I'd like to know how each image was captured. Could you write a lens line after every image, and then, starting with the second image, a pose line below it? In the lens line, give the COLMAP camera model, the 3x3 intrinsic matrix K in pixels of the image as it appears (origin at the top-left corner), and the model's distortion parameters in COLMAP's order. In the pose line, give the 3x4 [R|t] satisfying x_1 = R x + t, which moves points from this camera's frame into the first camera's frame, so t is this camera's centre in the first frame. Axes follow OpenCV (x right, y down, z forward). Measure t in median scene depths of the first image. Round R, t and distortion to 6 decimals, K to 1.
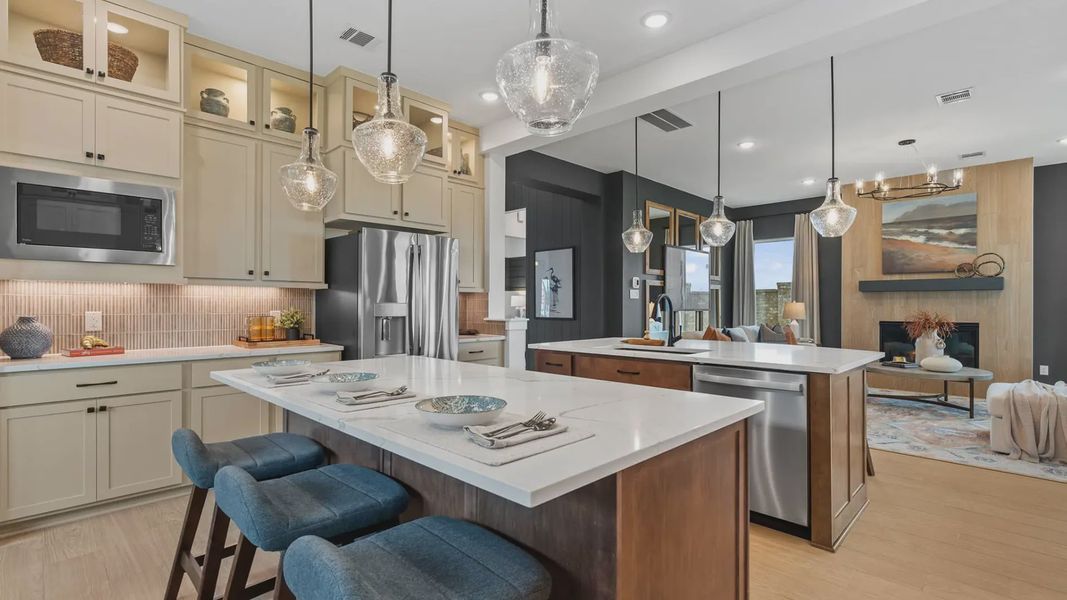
lens RADIAL K [[488.0, 0, 534.6], [0, 488.0, 303.5], [0, 0, 1]] dist [-0.003126, 0.000773]
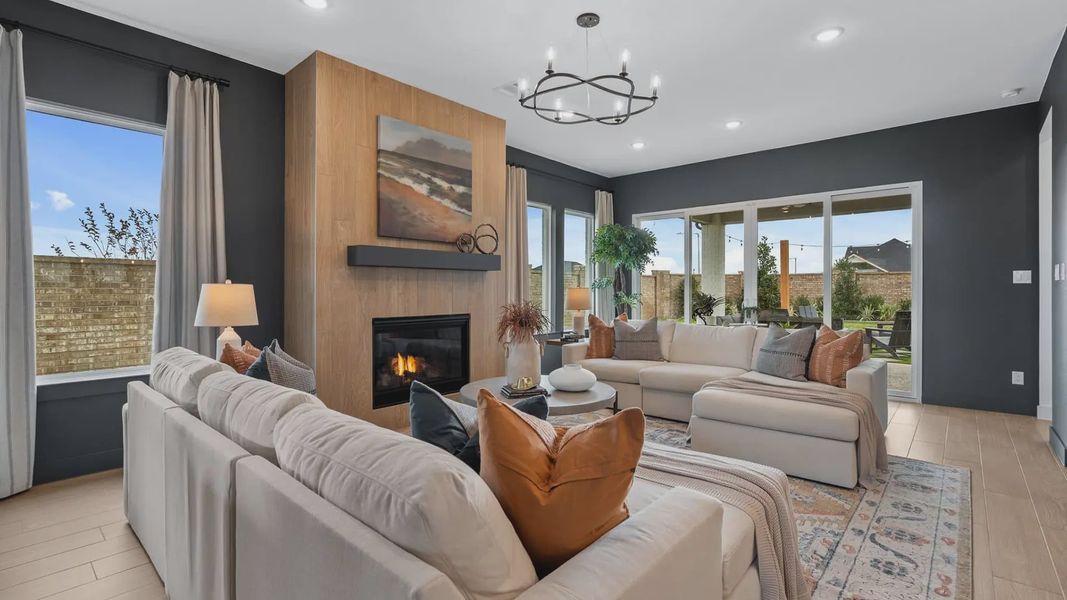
lens RADIAL K [[488.0, 0, 534.7], [0, 488.0, 292.8], [0, 0, 1]] dist [-0.003126, 0.000773]
pose [[-0.044351, -0.004518, 0.999006, 0.133796], [-0.002233, 0.999988, 0.004423, 0.003552], [-0.999014, -0.002035, -0.044360, 0.880333]]
